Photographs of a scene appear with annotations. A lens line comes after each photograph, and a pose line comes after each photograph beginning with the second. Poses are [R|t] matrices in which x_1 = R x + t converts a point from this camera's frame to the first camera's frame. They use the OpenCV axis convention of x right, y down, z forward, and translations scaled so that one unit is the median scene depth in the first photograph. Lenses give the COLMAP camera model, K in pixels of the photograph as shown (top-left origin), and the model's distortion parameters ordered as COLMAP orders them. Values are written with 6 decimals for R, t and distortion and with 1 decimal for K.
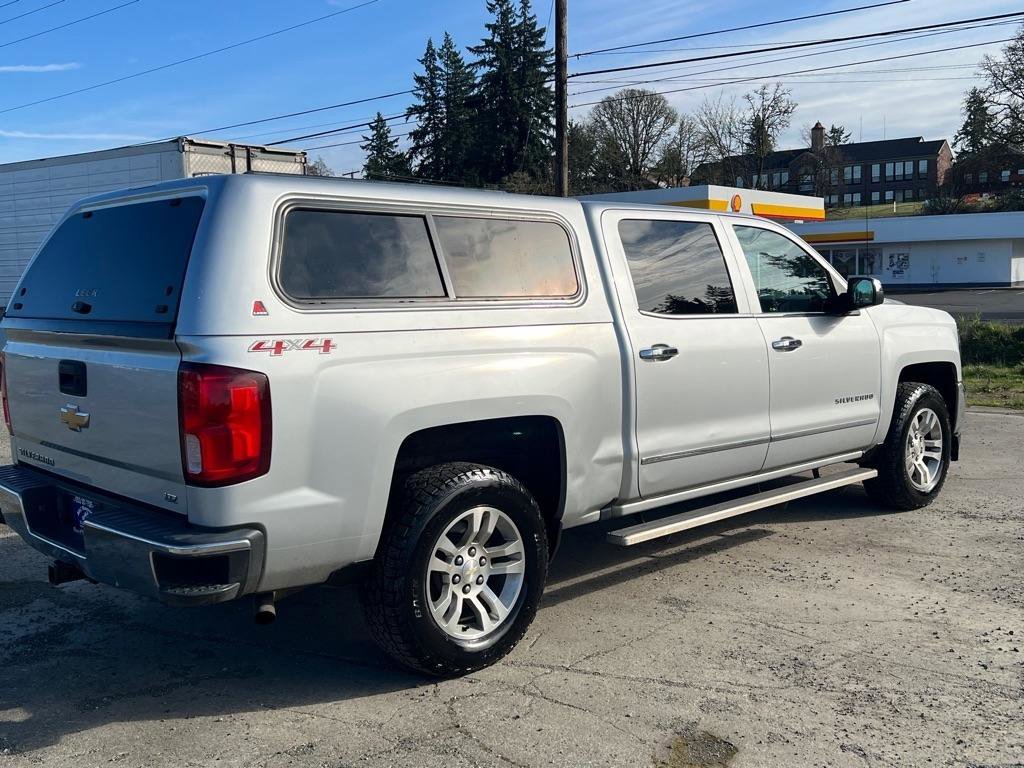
lens RADIAL K [[1005.1, 0, 521.6], [0, 1005.1, 367.9], [0, 0, 1]] dist [0.083727, -0.128847]
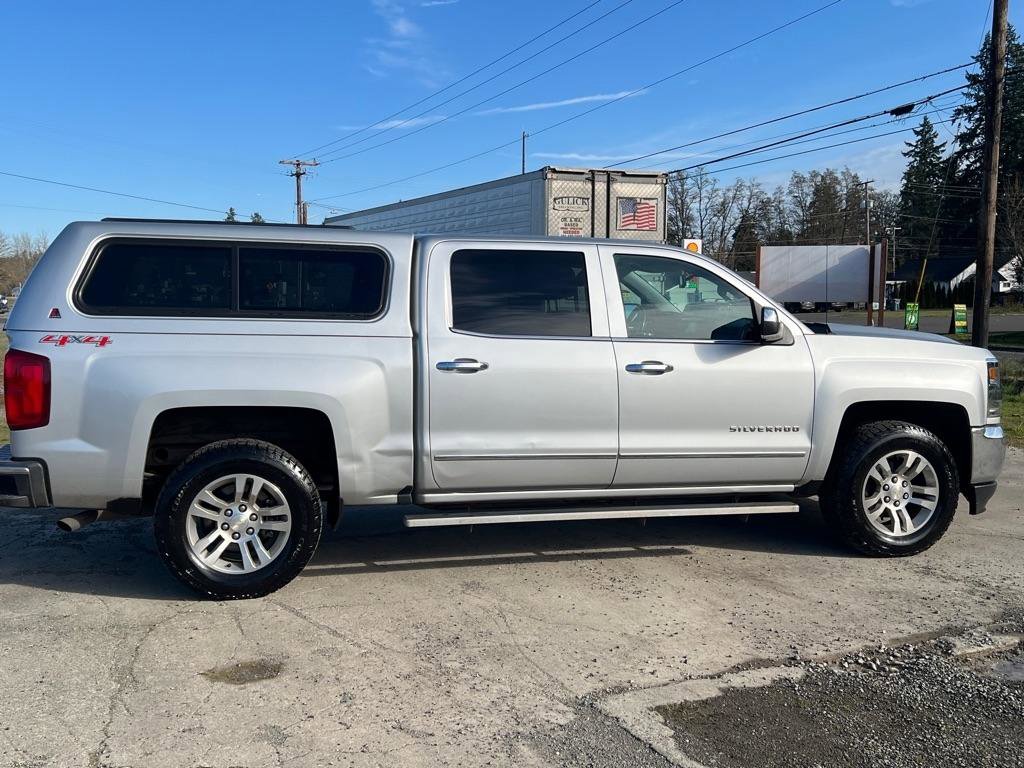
lens RADIAL K [[1005.1, 0, 521.6], [0, 1005.1, 367.9], [0, 0, 1]] dist [0.083727, -0.128847]
pose [[0.868496, 0.060040, -0.492046, 0.670034], [-0.065755, 0.997820, 0.005692, -0.021015], [0.491315, 0.027411, 0.870551, 0.029309]]
